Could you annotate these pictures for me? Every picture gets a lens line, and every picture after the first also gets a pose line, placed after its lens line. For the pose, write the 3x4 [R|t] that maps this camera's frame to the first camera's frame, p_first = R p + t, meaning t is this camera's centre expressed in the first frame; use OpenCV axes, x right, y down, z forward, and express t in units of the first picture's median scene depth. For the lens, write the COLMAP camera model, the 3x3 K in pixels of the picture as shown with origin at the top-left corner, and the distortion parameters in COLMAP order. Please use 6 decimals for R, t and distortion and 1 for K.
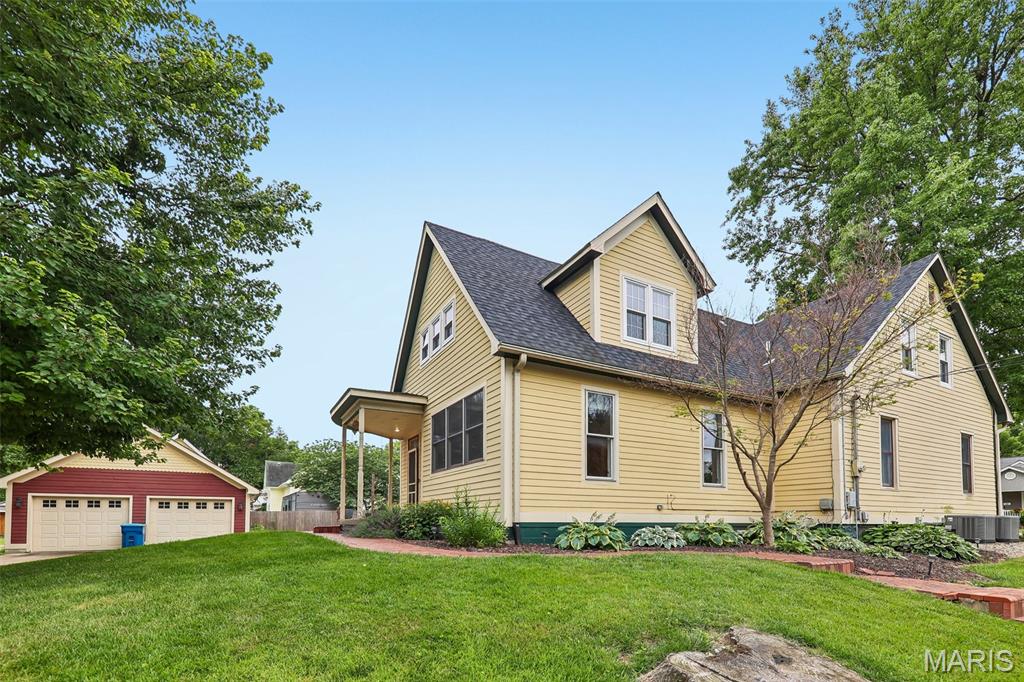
lens RADIAL K [[463.6, 0, 512.0], [0, 463.6, 341.0], [0, 0, 1]] dist [0.025678, -0.010452]
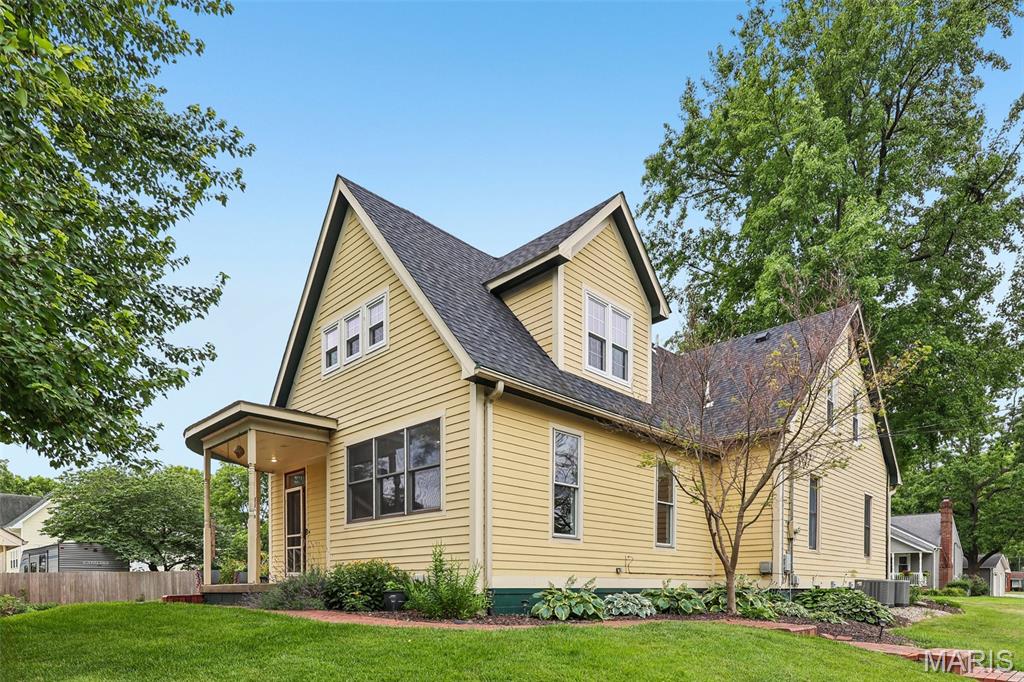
lens RADIAL K [[651.8, 0, 508.9], [0, 651.8, 335.4], [0, 0, 1]] dist [0.017596, 0.001692]
pose [[0.944711, 0.116859, 0.306373, -0.252138], [-0.117643, 0.992927, -0.015975, -0.027803], [-0.306073, -0.020951, 0.951777, -0.069593]]
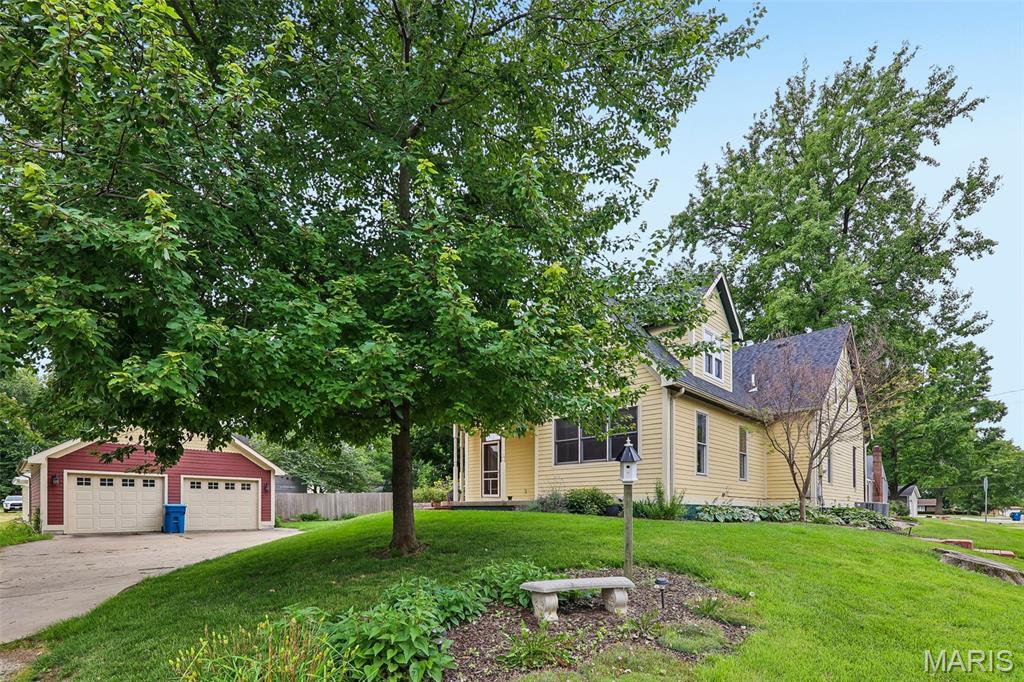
lens RADIAL K [[472.8, 0, 515.6], [0, 472.8, 313.5], [0, 0, 1]] dist [0.027454, -0.010965]
pose [[0.957589, 0.113699, 0.264758, -0.689348], [-0.108944, 0.993512, -0.032624, -0.074483], [-0.266749, 0.002397, 0.963763, -0.228129]]
